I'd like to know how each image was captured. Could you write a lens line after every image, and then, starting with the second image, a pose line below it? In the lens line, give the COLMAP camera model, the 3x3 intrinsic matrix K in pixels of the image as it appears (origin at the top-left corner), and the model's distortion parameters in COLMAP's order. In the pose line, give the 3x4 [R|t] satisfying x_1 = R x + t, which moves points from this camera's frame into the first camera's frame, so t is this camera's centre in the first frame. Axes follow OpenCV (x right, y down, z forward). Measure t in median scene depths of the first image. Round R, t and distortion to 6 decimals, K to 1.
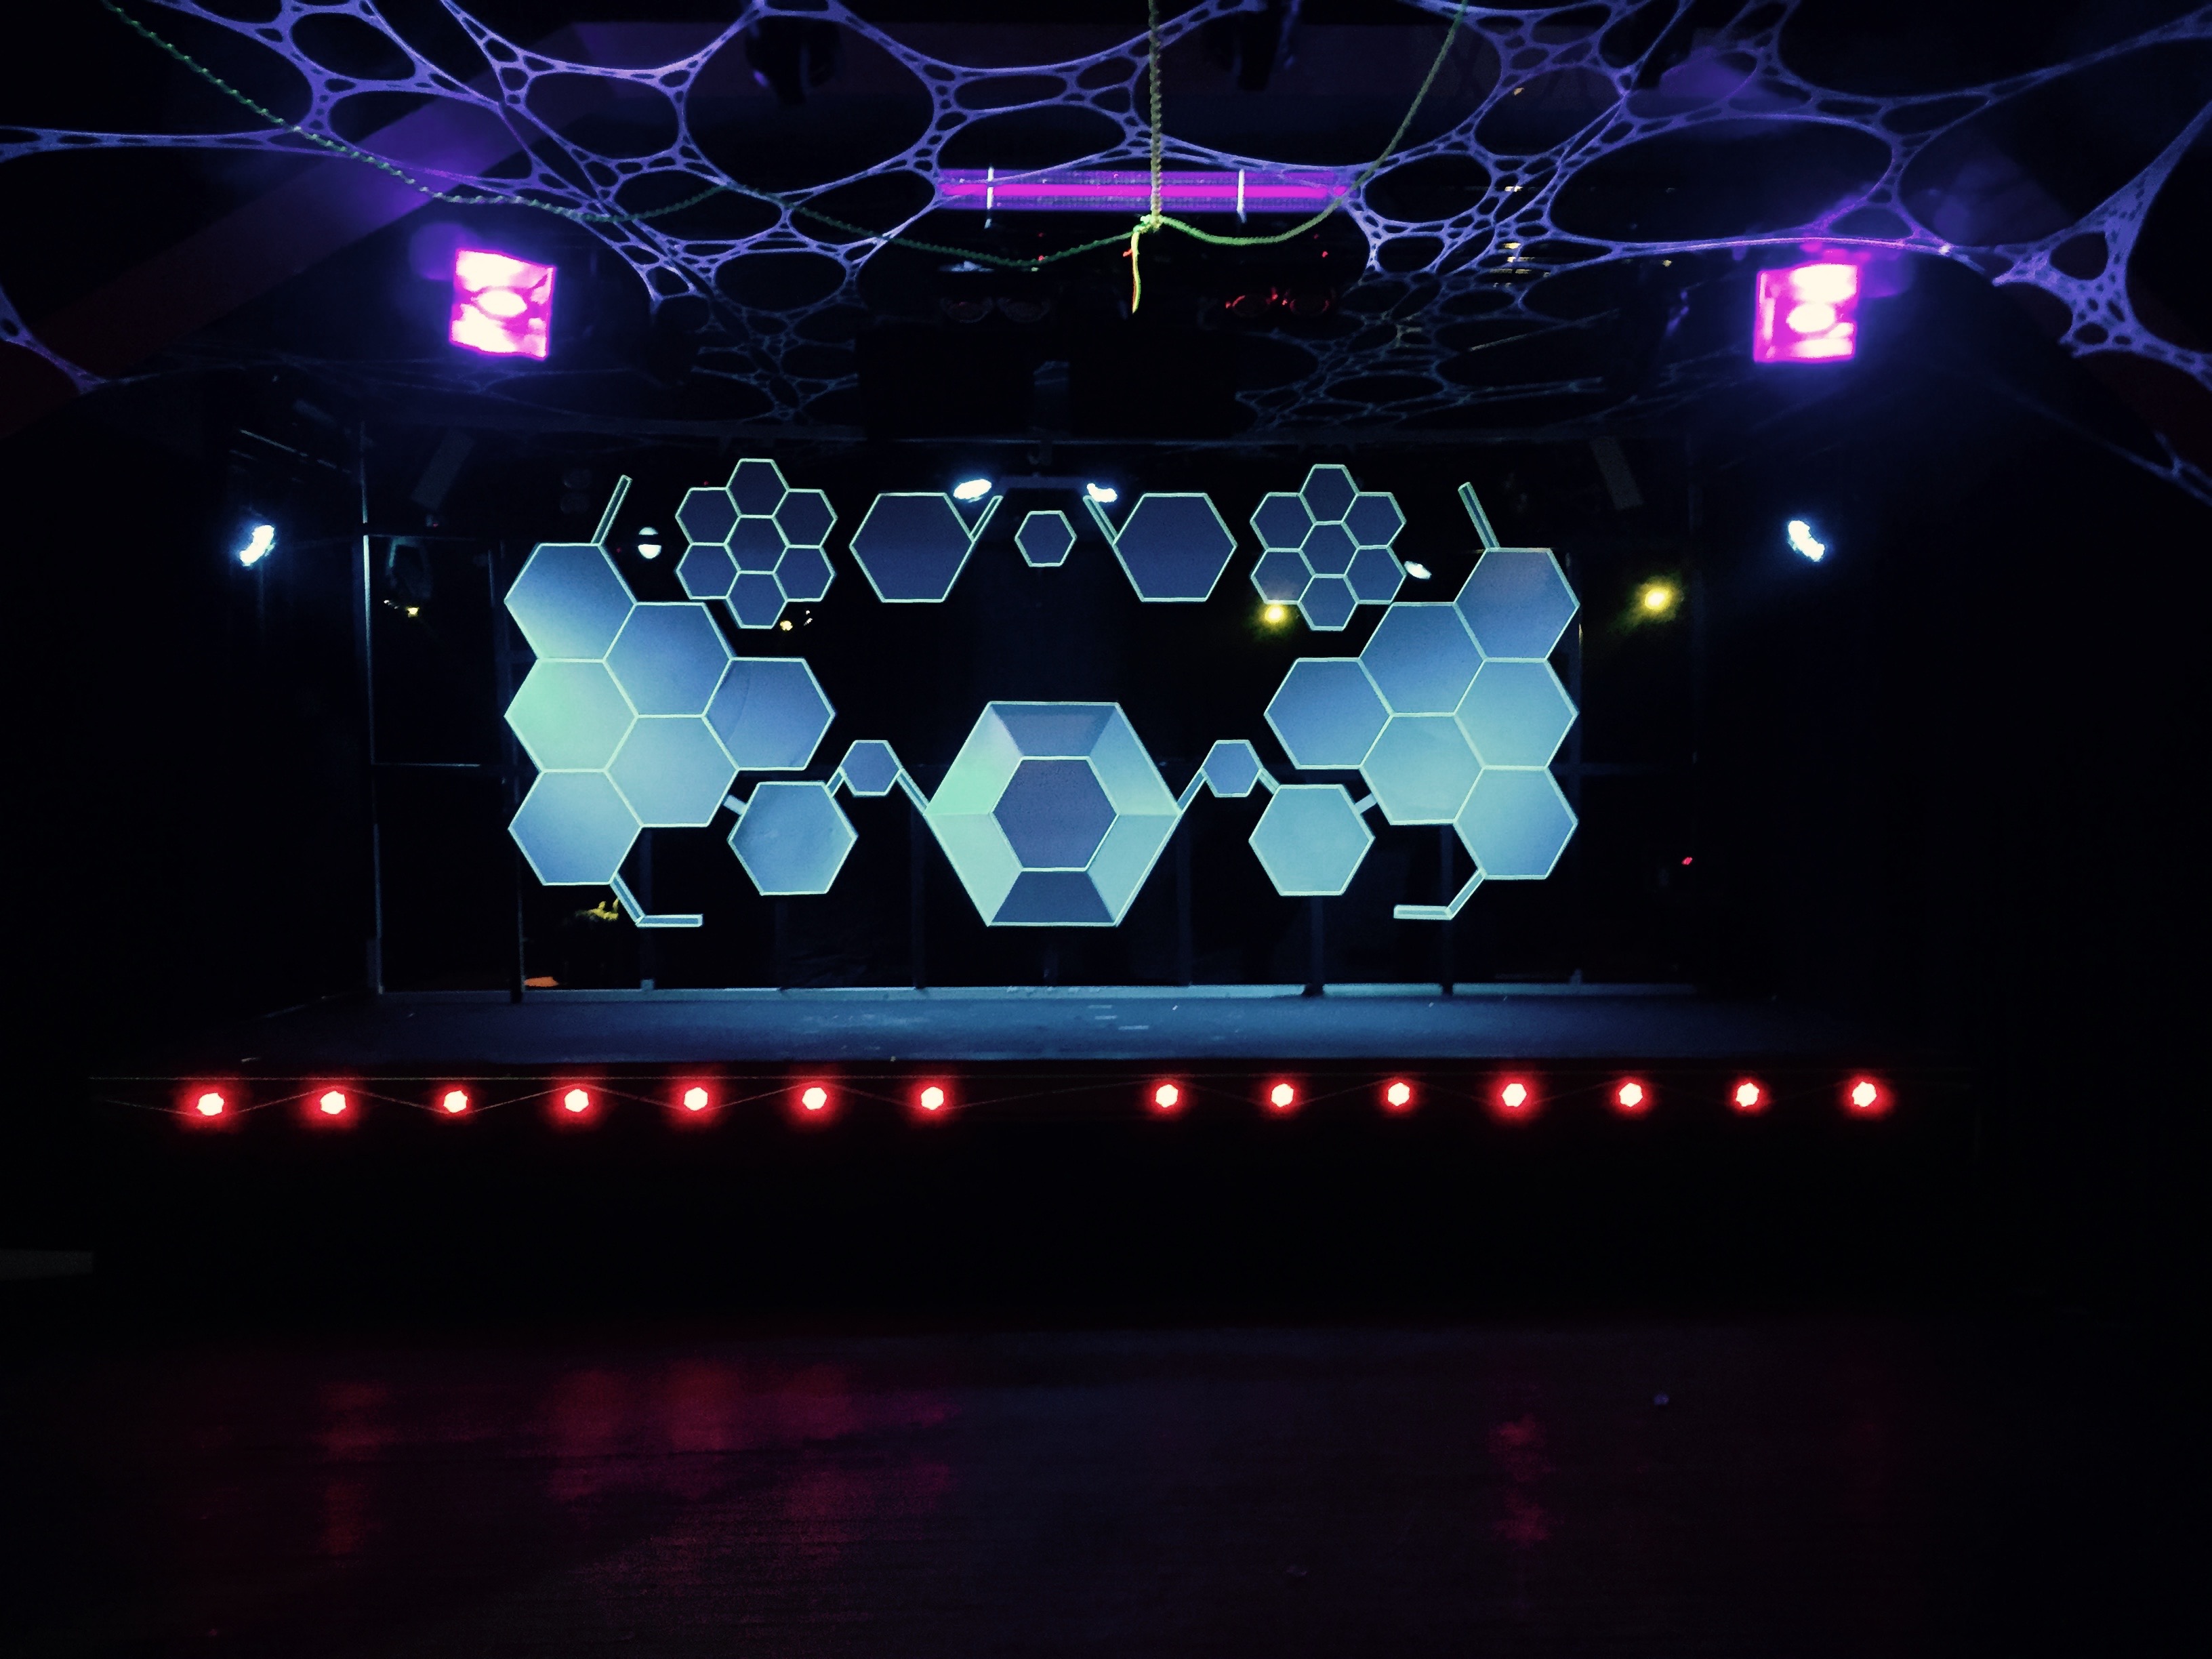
lens RADIAL K [[1899.4, 0, 1101.9], [0, 1899.4, 835.4], [0, 0, 1]] dist [0.054288, -0.027999]
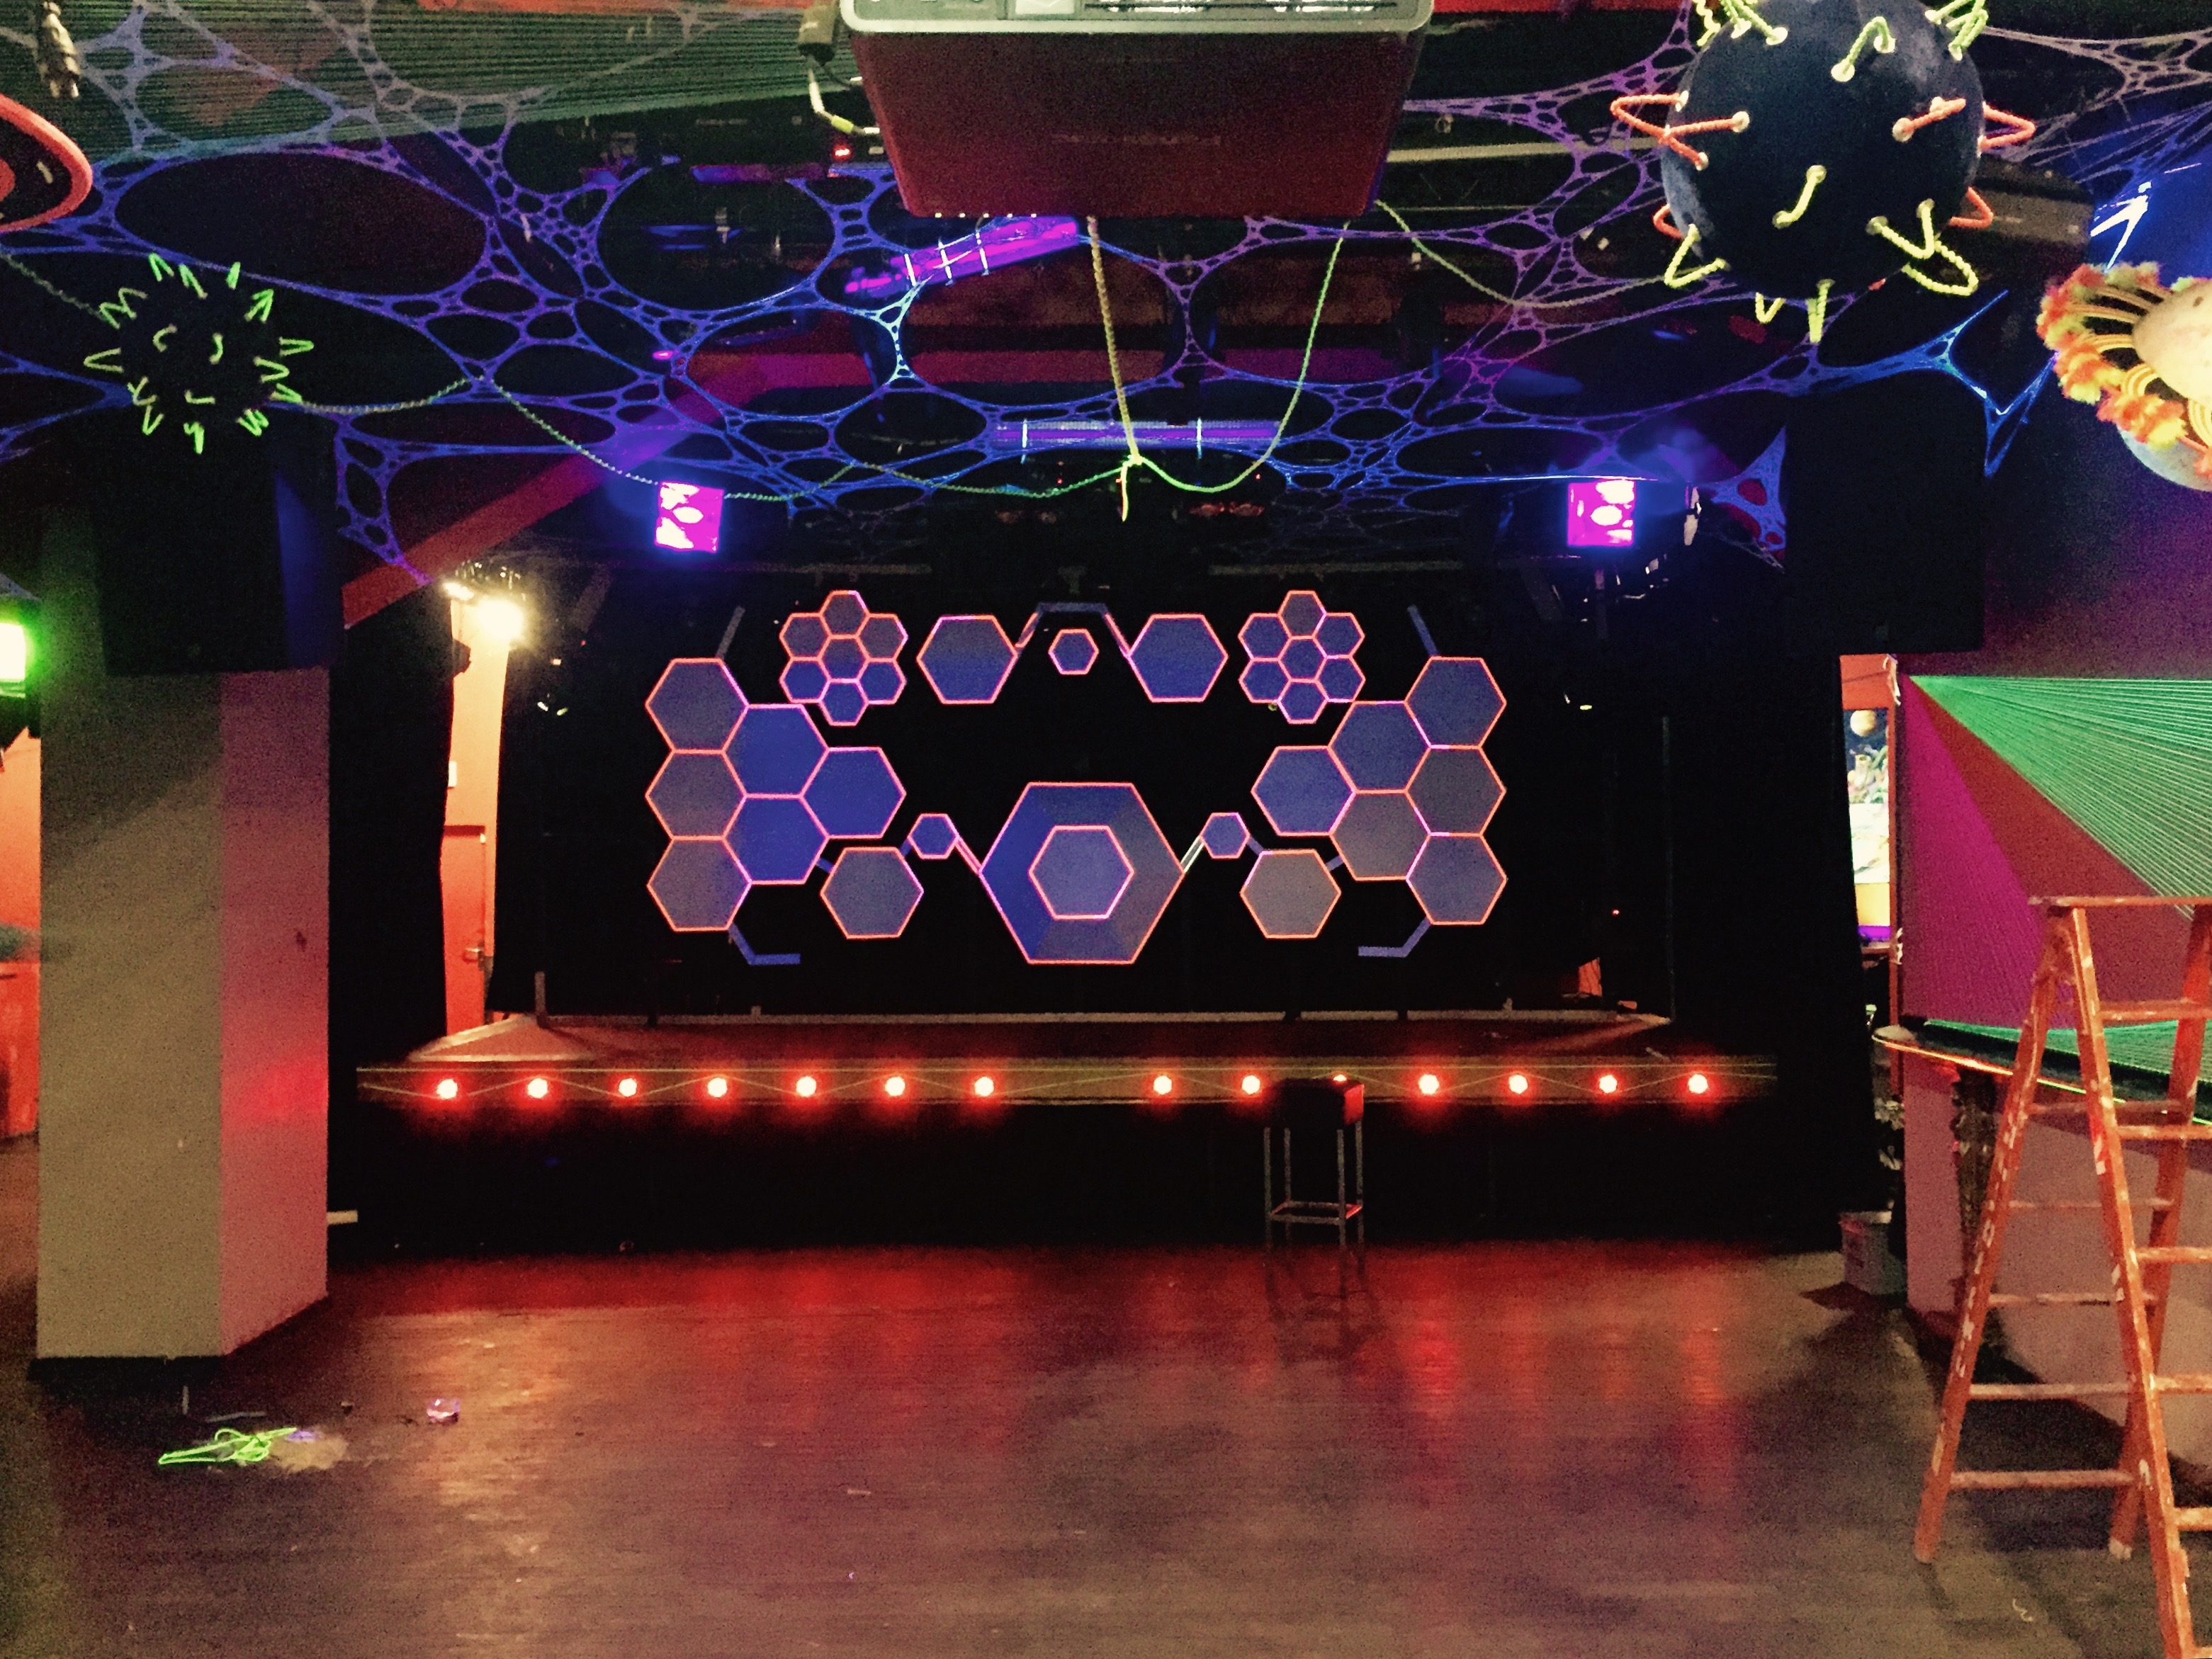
lens RADIAL K [[1899.2, 0, 1087.8], [0, 1899.2, 828.1], [0, 0, 1]] dist [0.054288, -0.027999]
pose [[0.999445, -0.003579, -0.033105, 0.020290], [0.002256, 0.999200, -0.039926, 0.009105], [0.033221, 0.039829, 0.998654, -0.240962]]
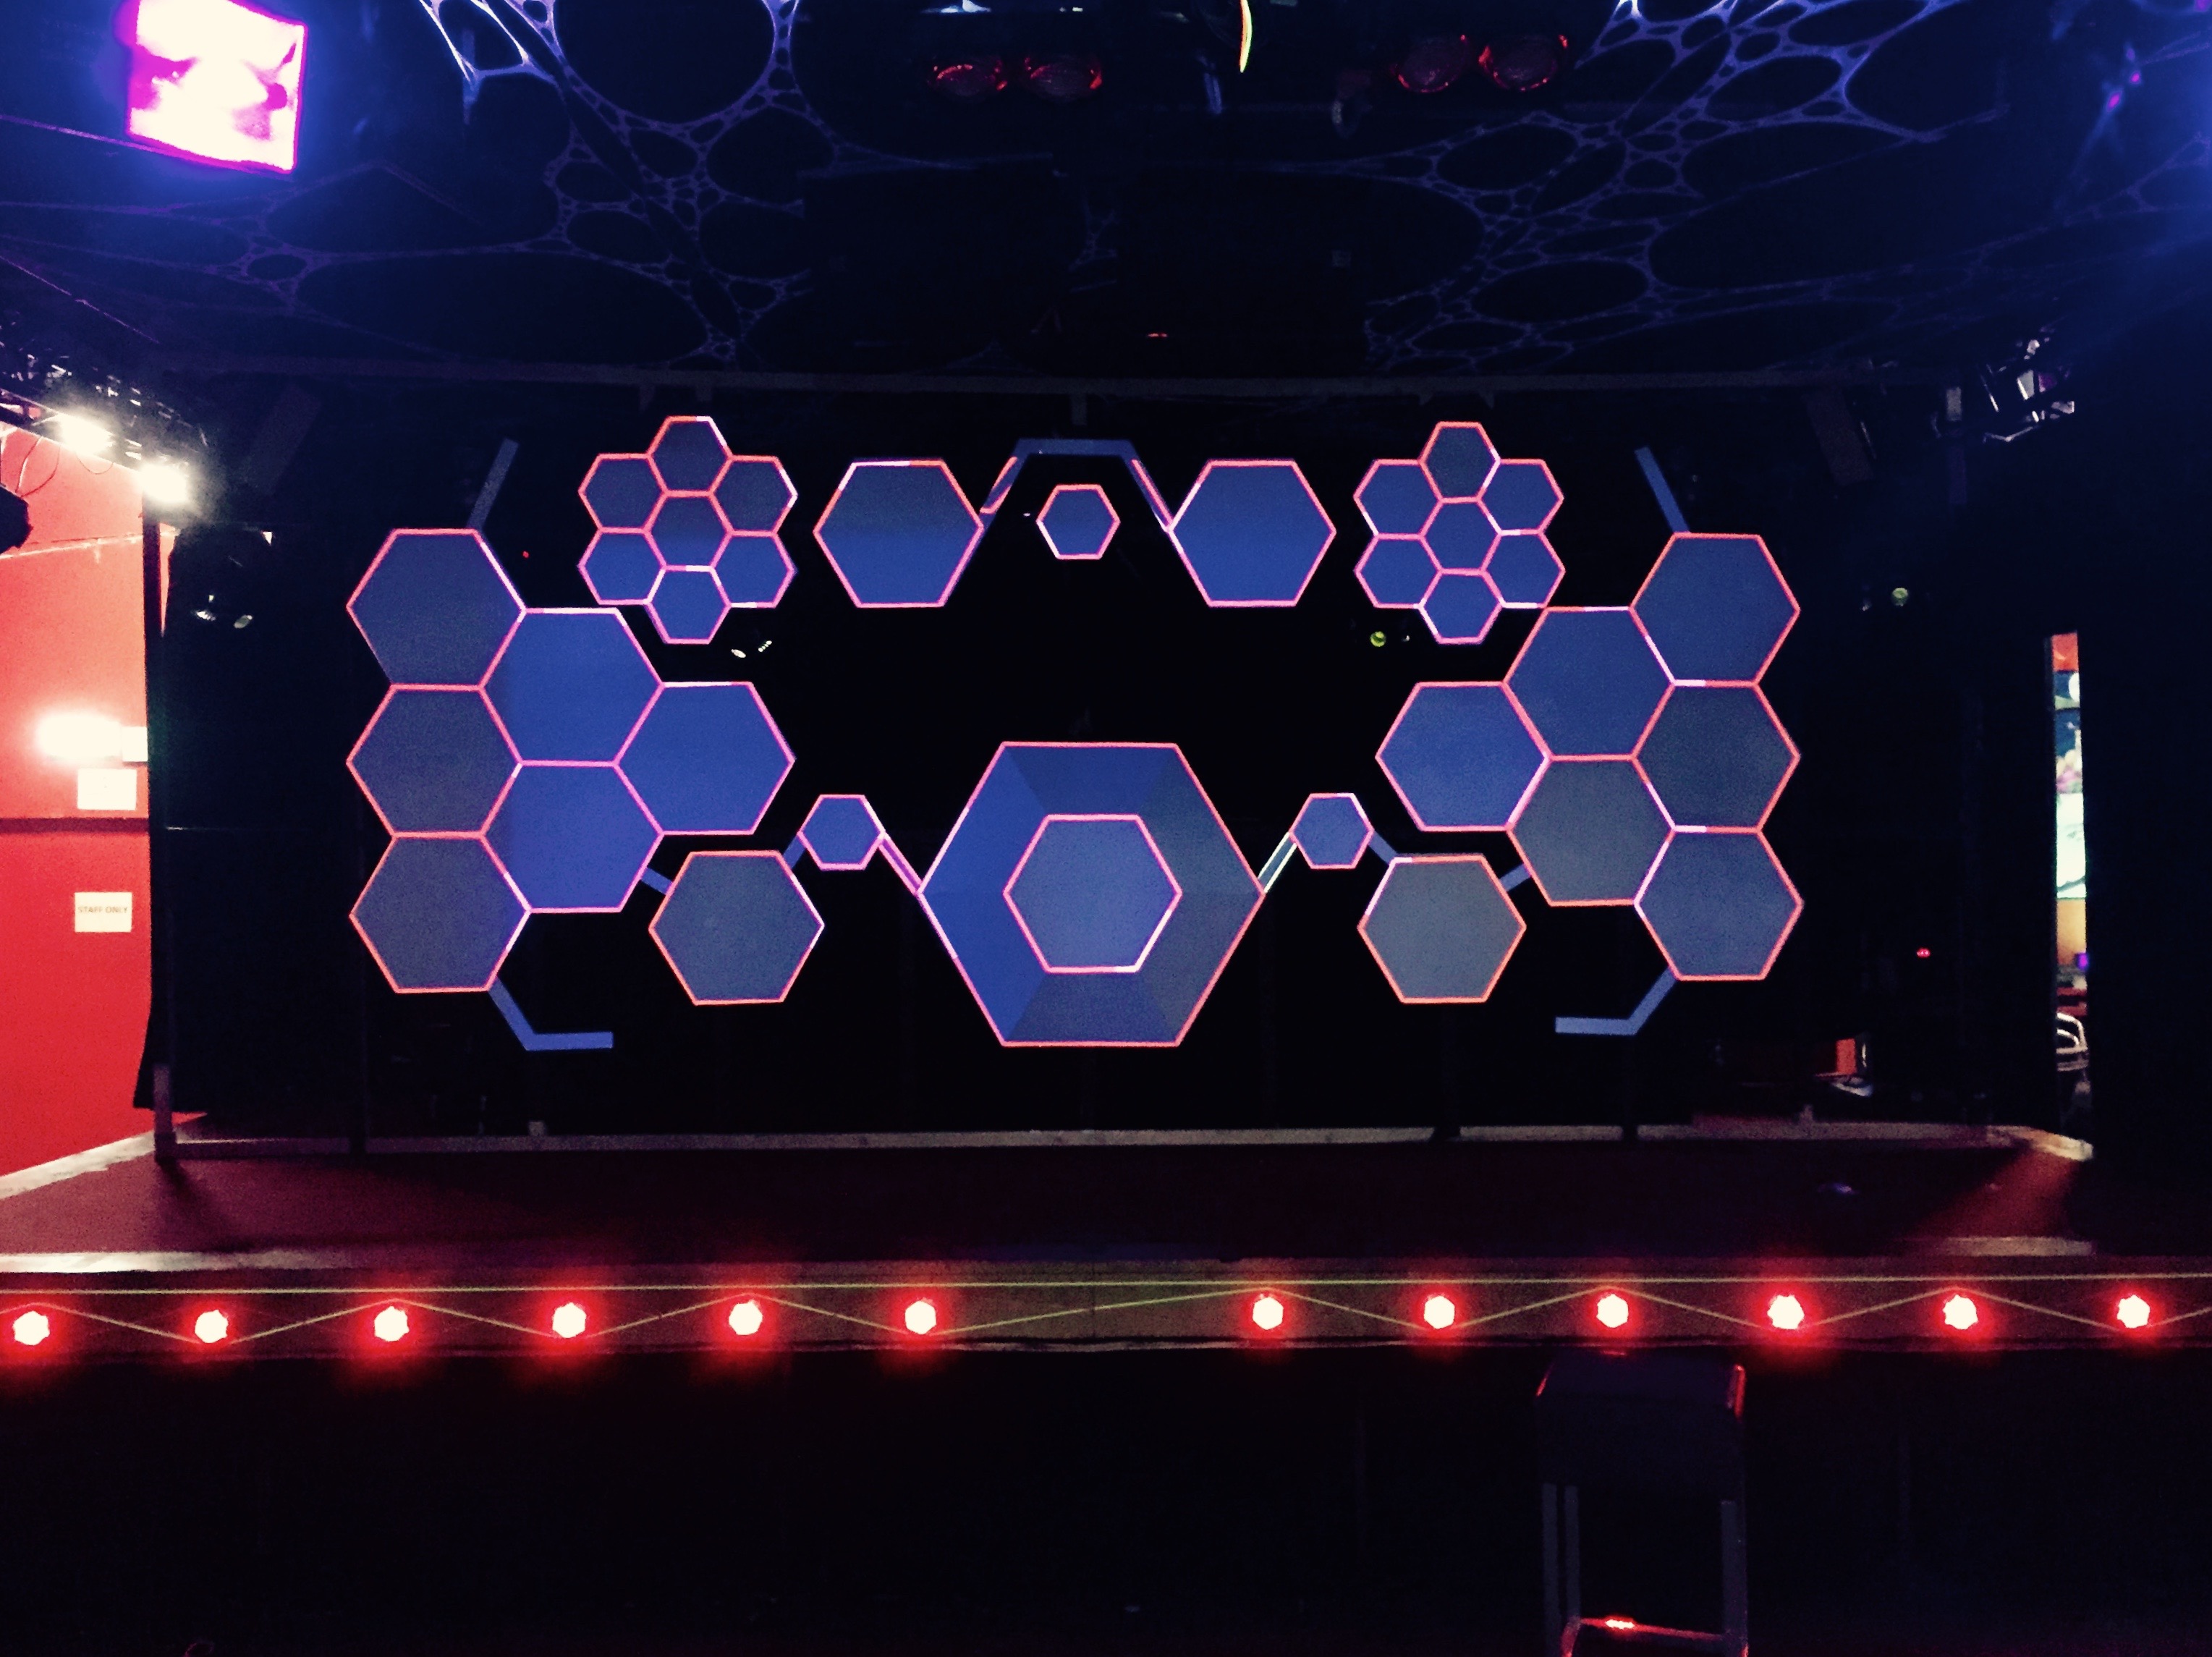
lens RADIAL K [[1899.4, 0, 1097.4], [0, 1899.4, 820.9], [0, 0, 1]] dist [0.054288, -0.027999]
pose [[0.999949, -0.003034, -0.009679, -0.015693], [0.002592, 0.998969, -0.045321, -0.006113], [0.009807, 0.045293, 0.998926, 0.265935]]
